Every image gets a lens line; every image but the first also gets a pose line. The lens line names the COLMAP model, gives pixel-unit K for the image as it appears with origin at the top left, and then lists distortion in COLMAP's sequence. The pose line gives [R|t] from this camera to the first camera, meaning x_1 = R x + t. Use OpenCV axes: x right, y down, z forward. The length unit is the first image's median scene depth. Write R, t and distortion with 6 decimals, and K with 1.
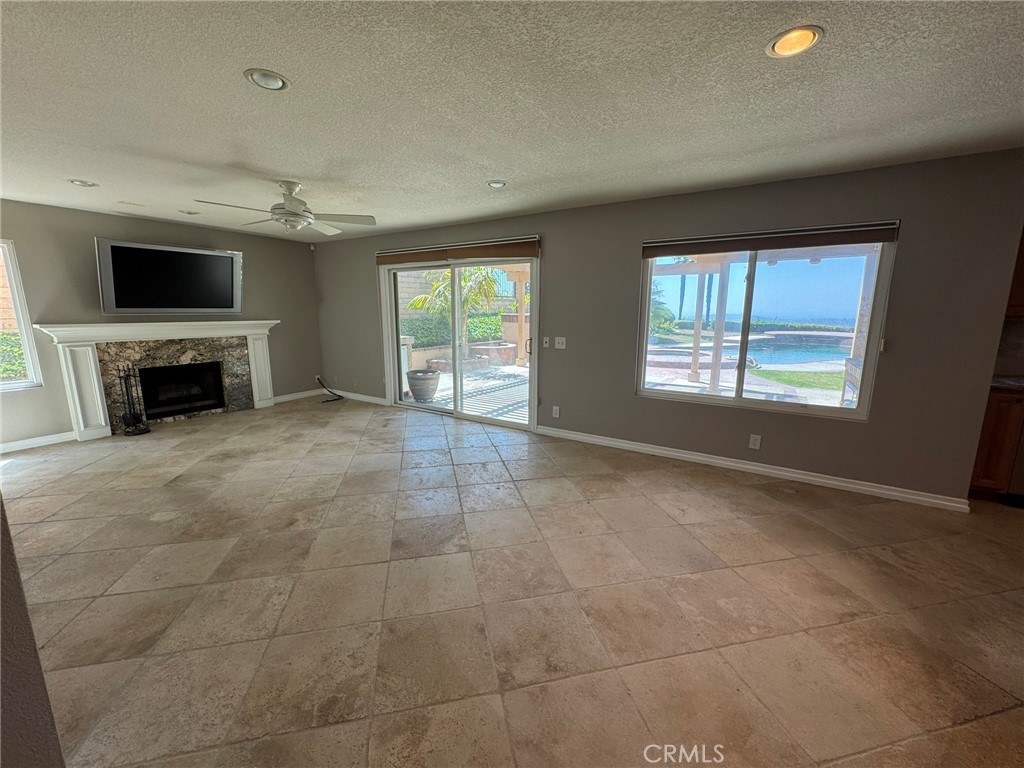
lens RADIAL K [[409.8, 0, 512.0], [0, 409.8, 384.0], [0, 0, 1]] dist [-0.002477, -0.000454]
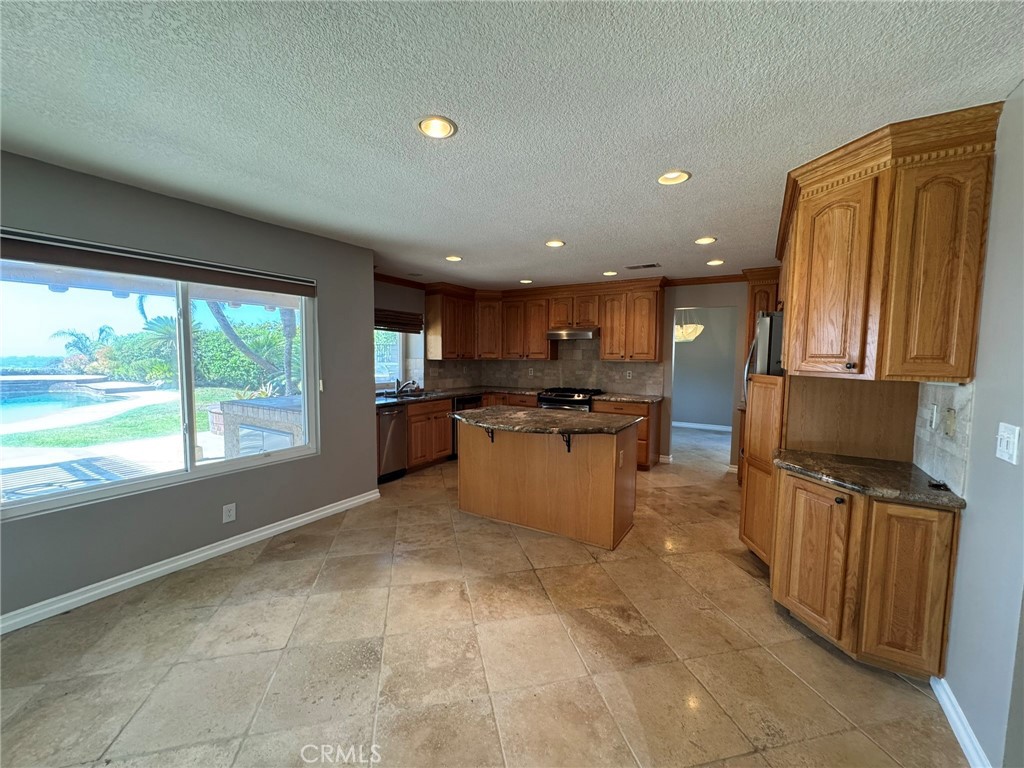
lens RADIAL K [[409.8, 0, 512.0], [0, 409.8, 384.0], [0, 0, 1]] dist [-0.002477, -0.000454]
pose [[-0.010365, -0.077468, 0.996941, -0.170737], [0.167704, 0.982738, 0.078108, -0.065857], [-0.985783, 0.168000, 0.002806, 0.310217]]
